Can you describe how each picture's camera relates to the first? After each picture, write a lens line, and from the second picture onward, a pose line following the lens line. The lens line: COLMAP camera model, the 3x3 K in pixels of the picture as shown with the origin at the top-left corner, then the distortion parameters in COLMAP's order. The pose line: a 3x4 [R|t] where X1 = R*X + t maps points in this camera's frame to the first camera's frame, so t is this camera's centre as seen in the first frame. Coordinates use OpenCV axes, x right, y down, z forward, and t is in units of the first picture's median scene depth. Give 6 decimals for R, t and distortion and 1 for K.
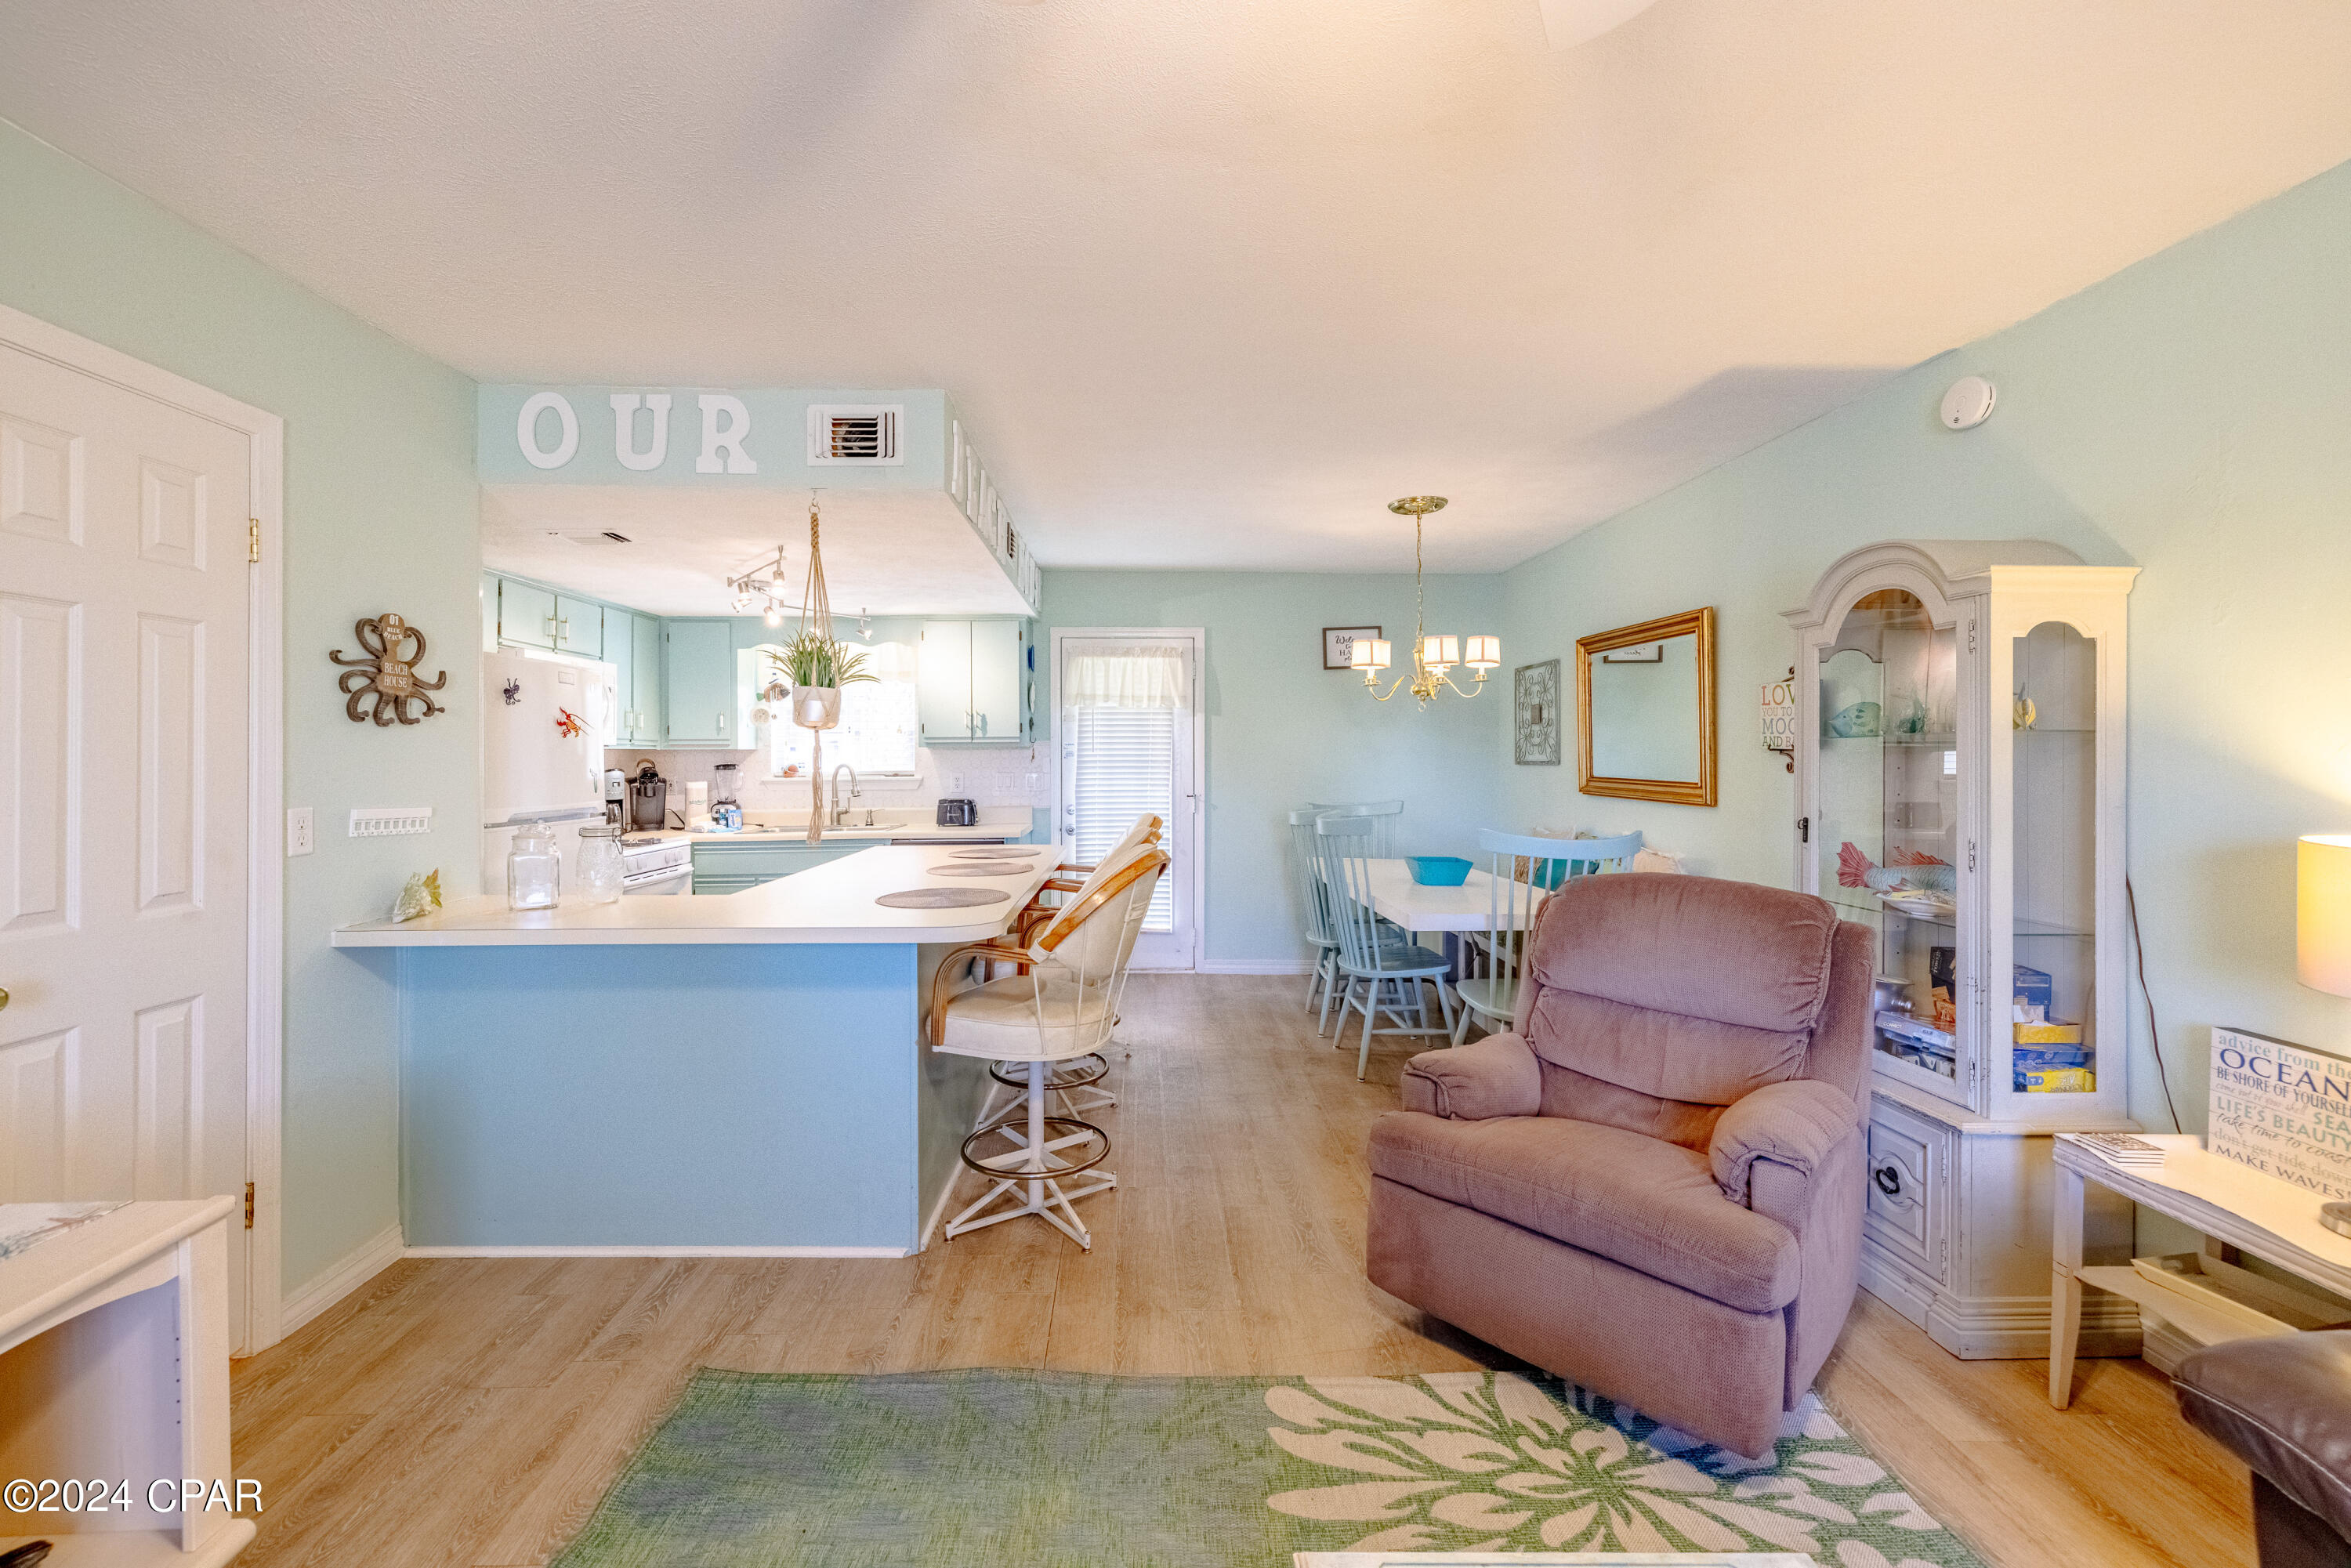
lens RADIAL K [[981.0, 0, 1146.6], [0, 981.0, 755.0], [0, 0, 1]] dist [0.001383, 0.000017]
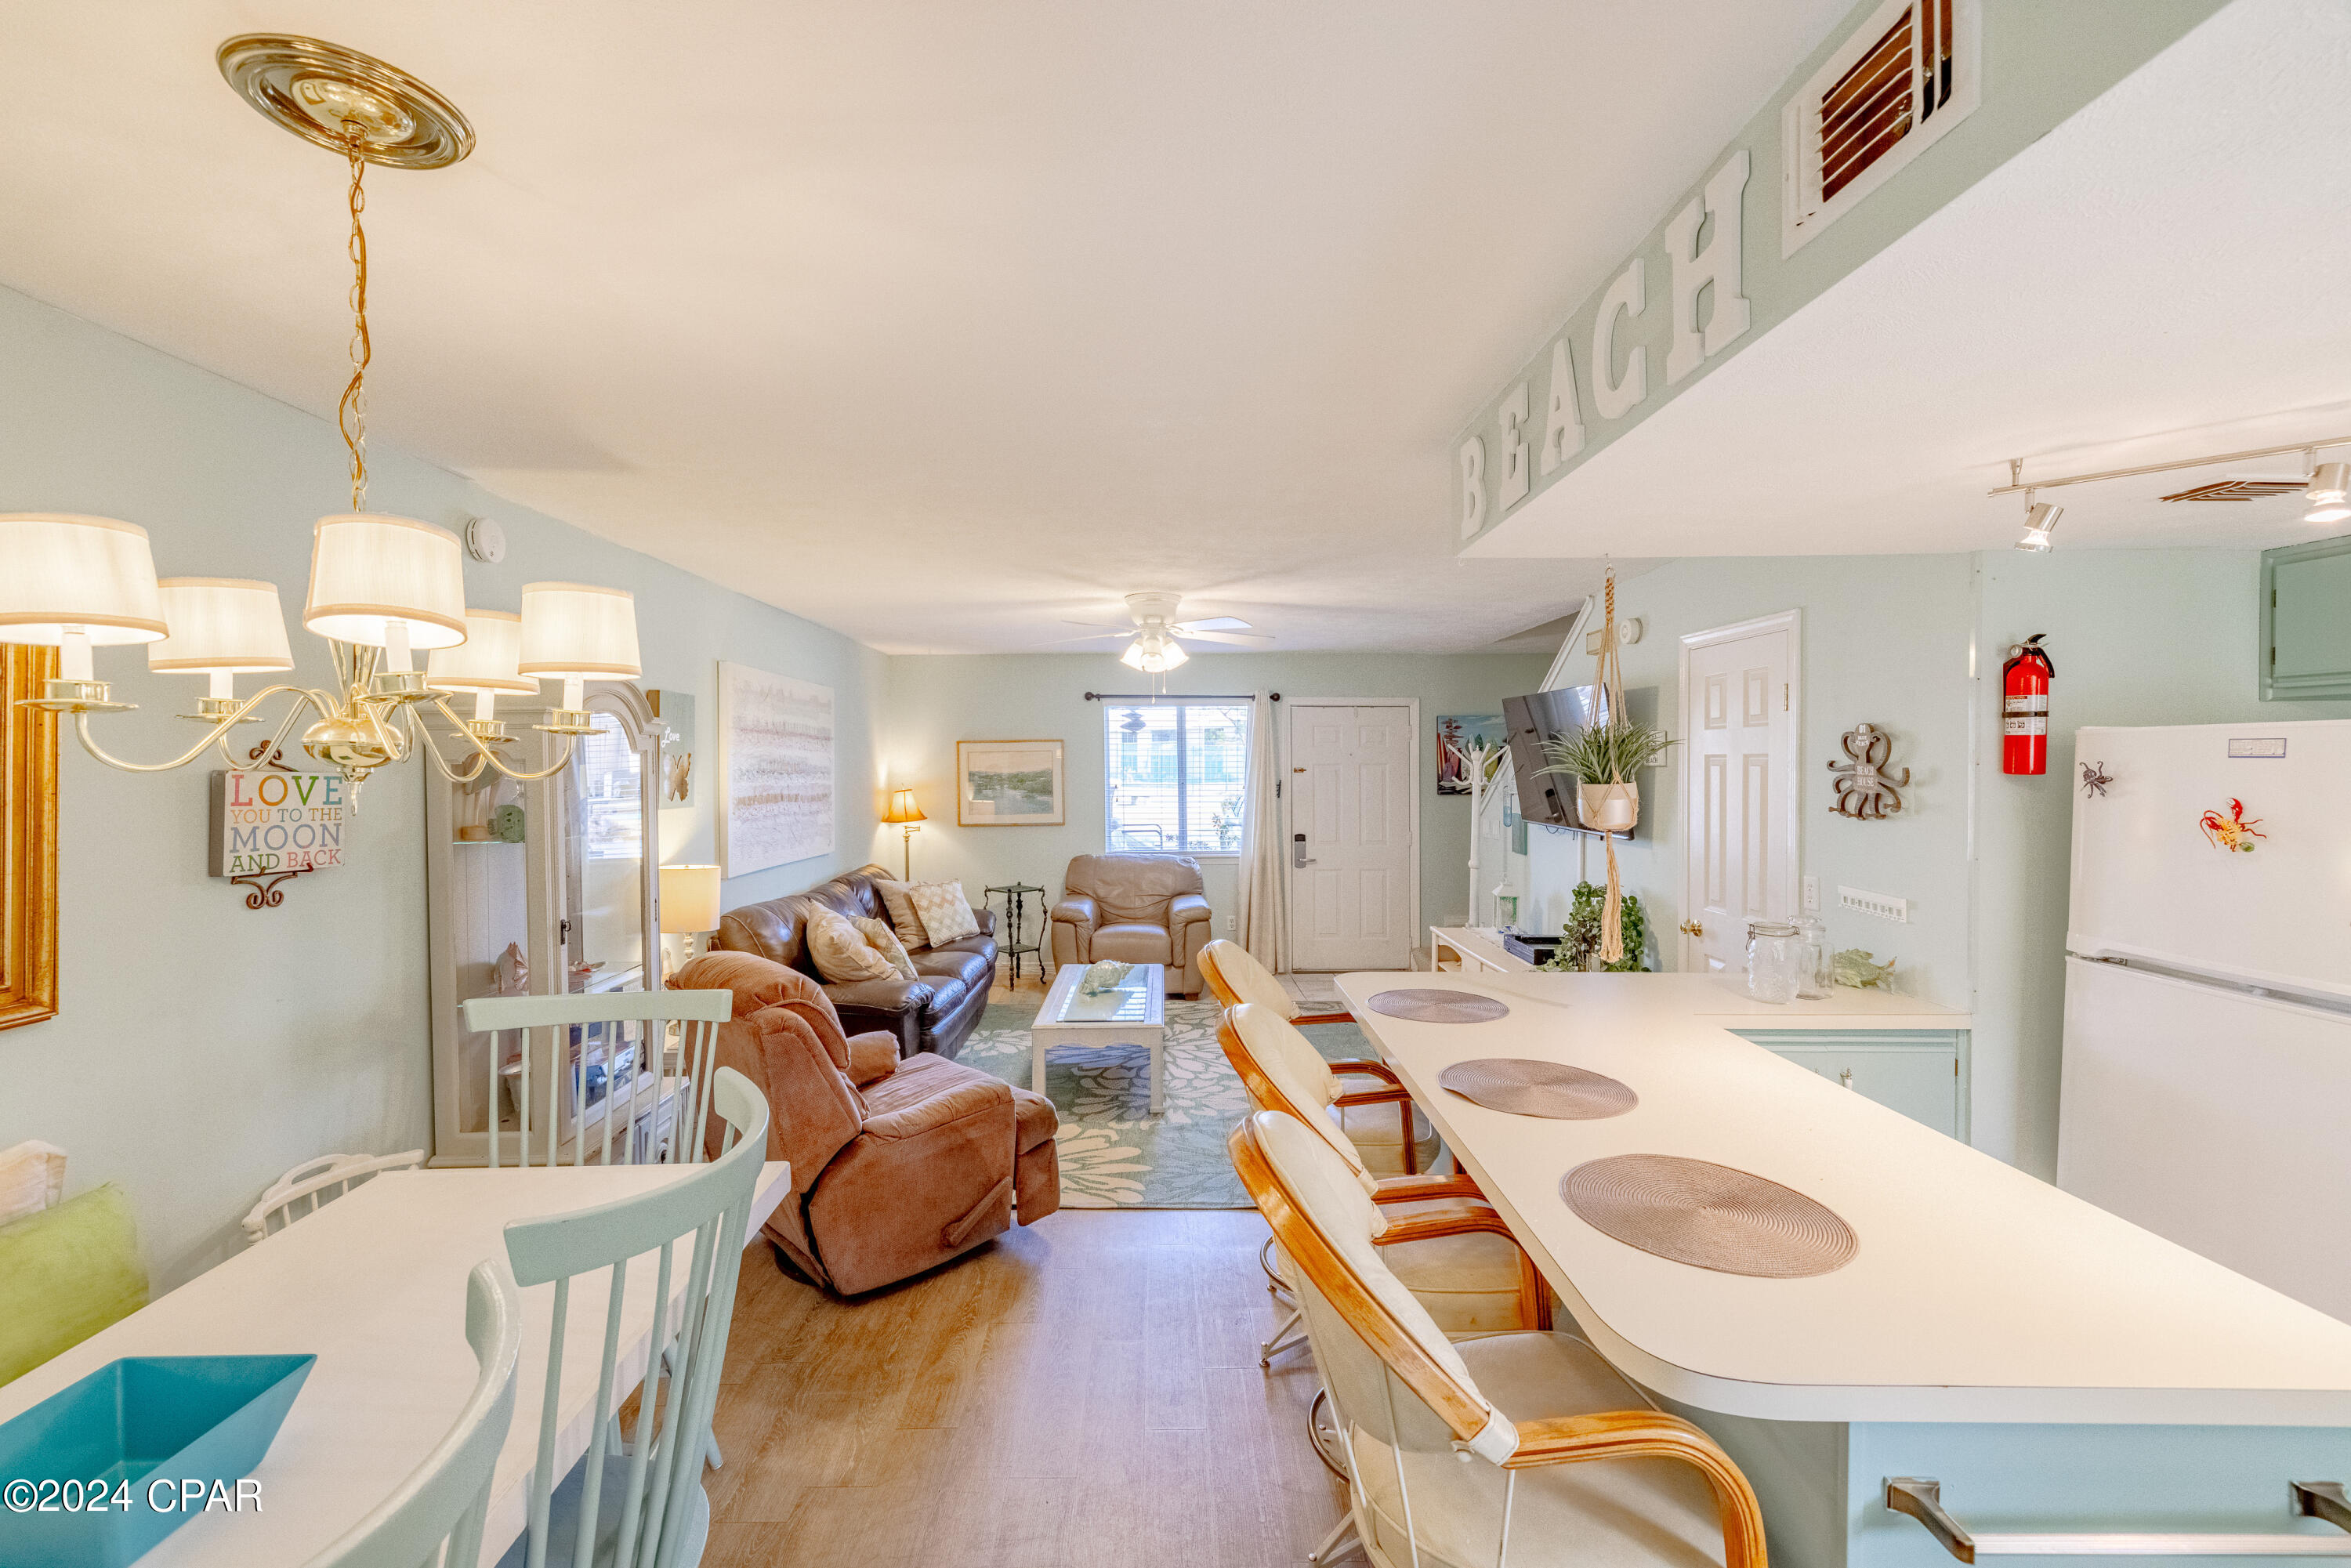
lens RADIAL K [[981.0, 0, 1128.1], [0, 981.0, 787.1], [0, 0, 1]] dist [0.001383, 0.000017]
pose [[-0.999200, 0.006011, 0.039548, 0.055272], [0.006835, 0.999762, 0.020741, -0.095044], [-0.039414, 0.020994, -0.999002, 2.114896]]
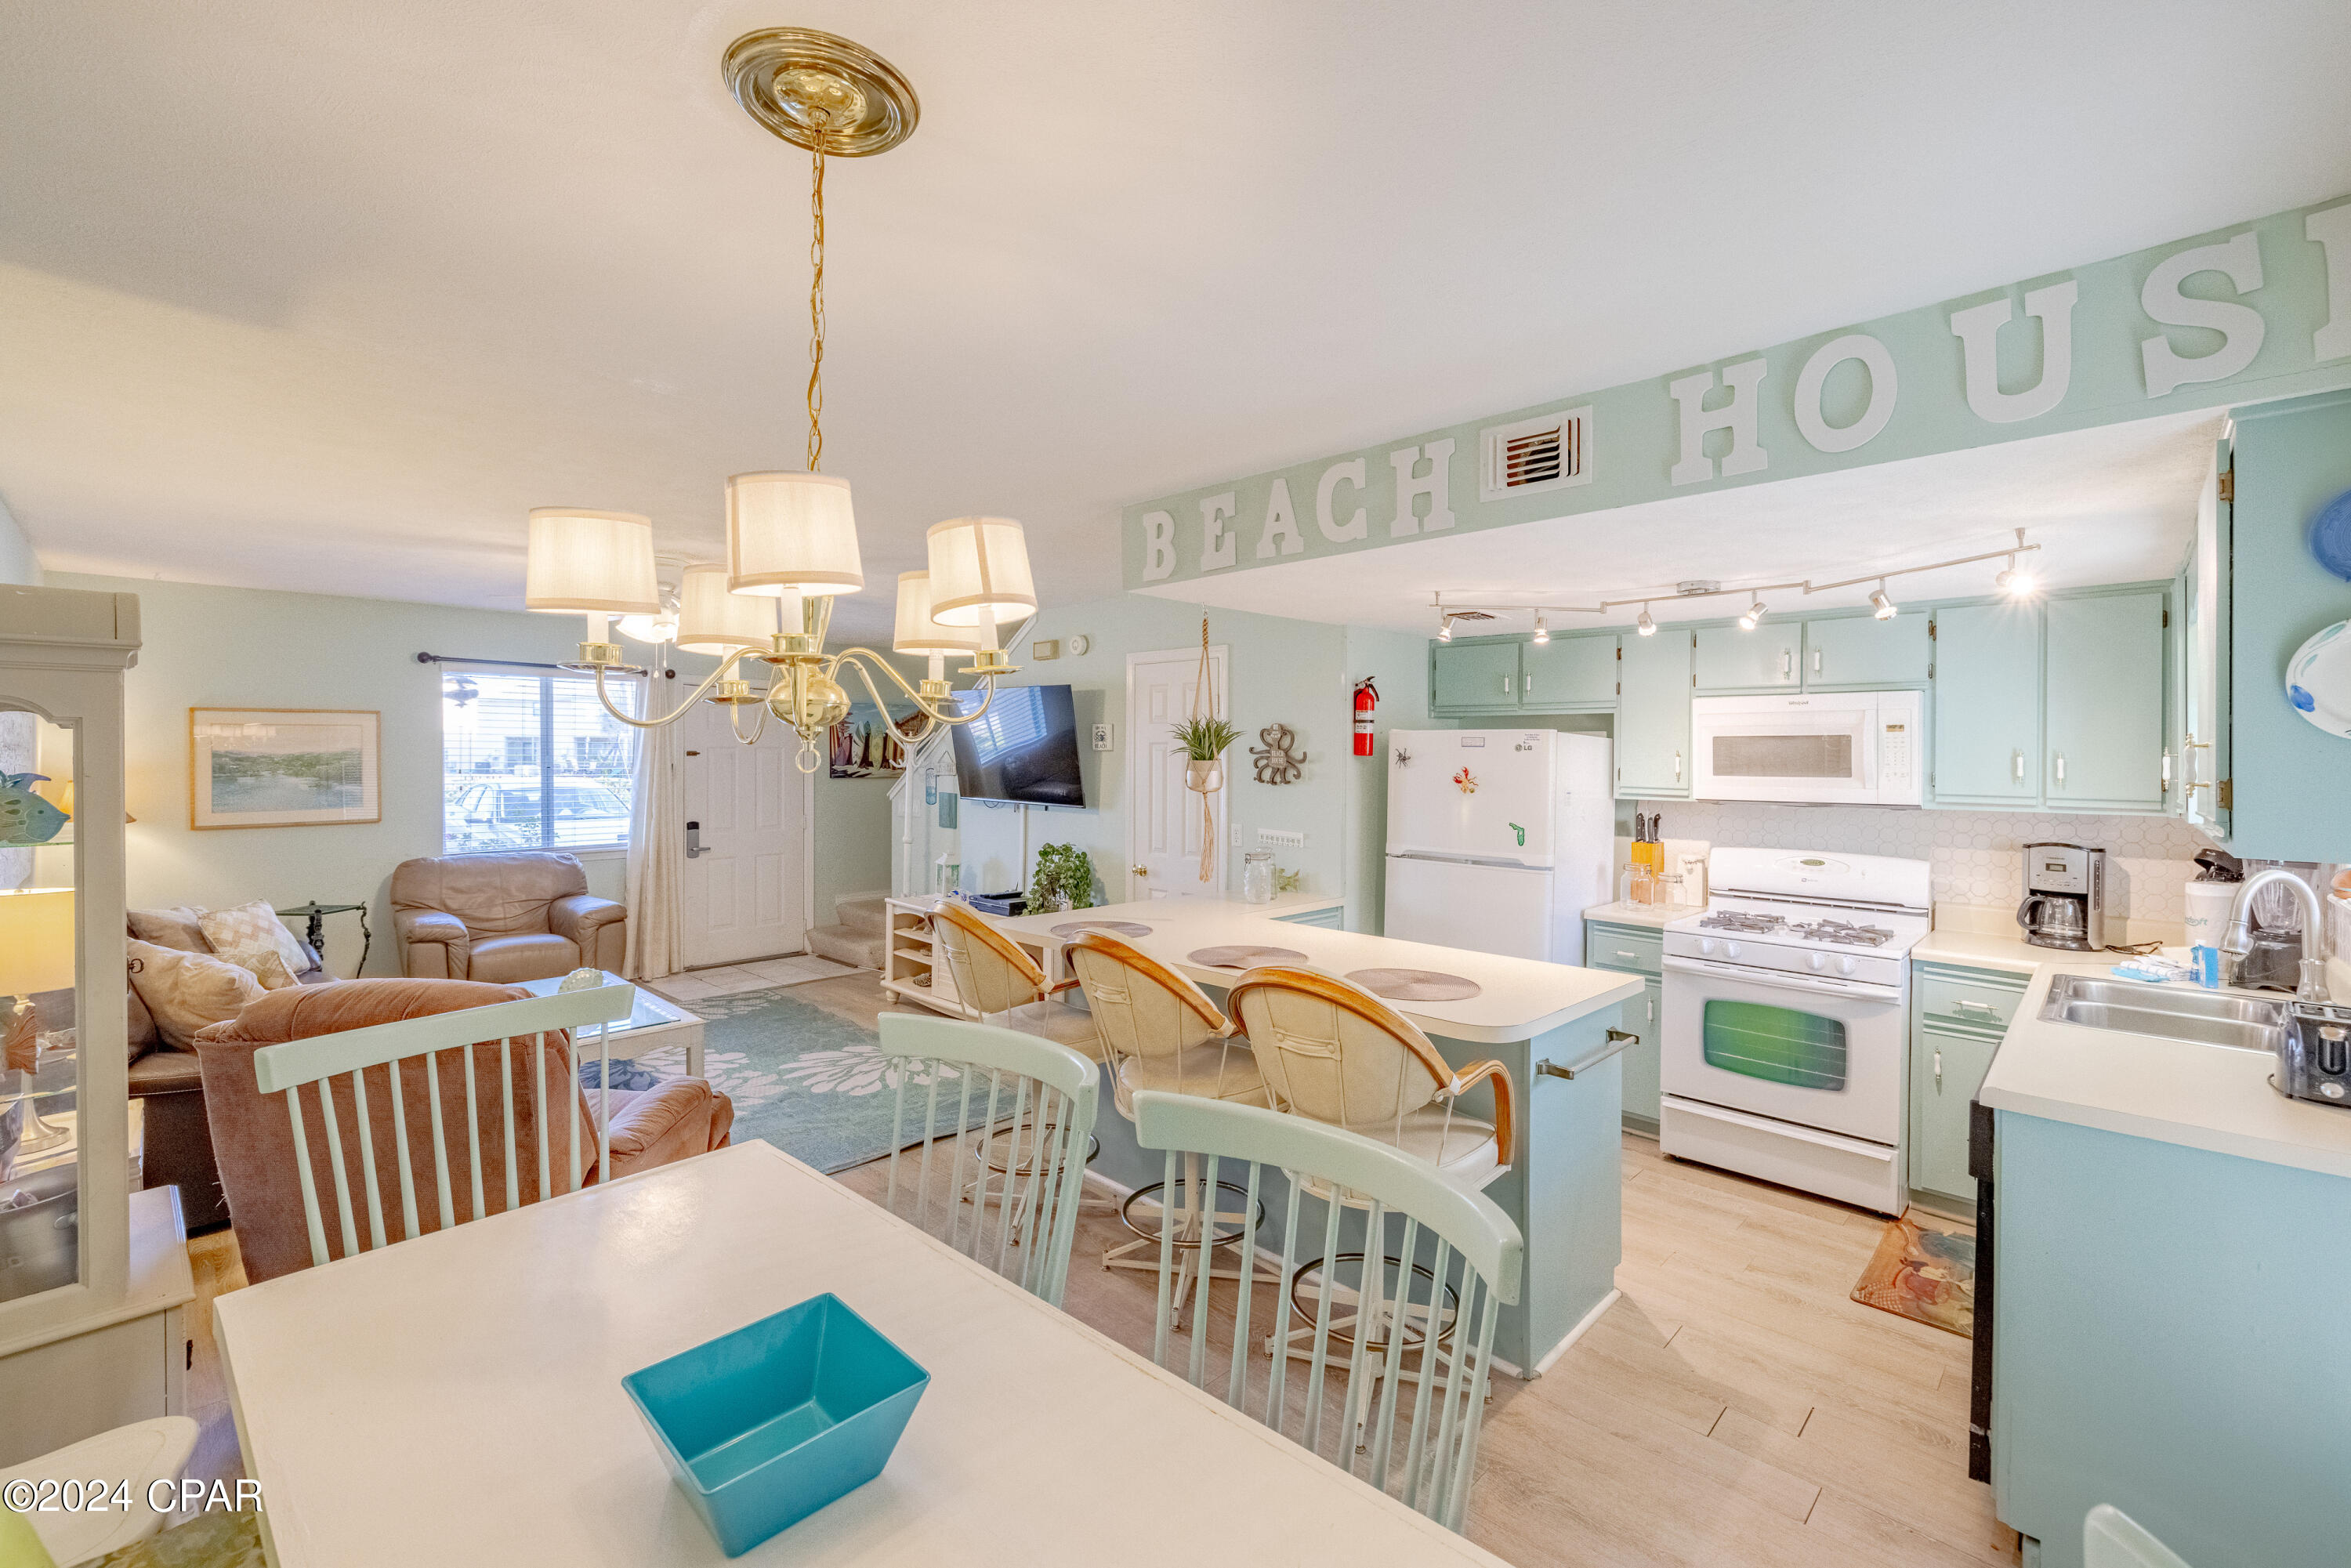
lens RADIAL K [[1025.4, 0, 1165.4], [0, 1025.4, 762.7], [0, 0, 1]] dist [-0.009830, -0.000166]
pose [[-0.715360, 0.004725, -0.698741, 0.687131], [-0.002407, 0.999955, 0.009226, -0.084824], [0.698752, 0.008282, -0.715316, 2.138799]]
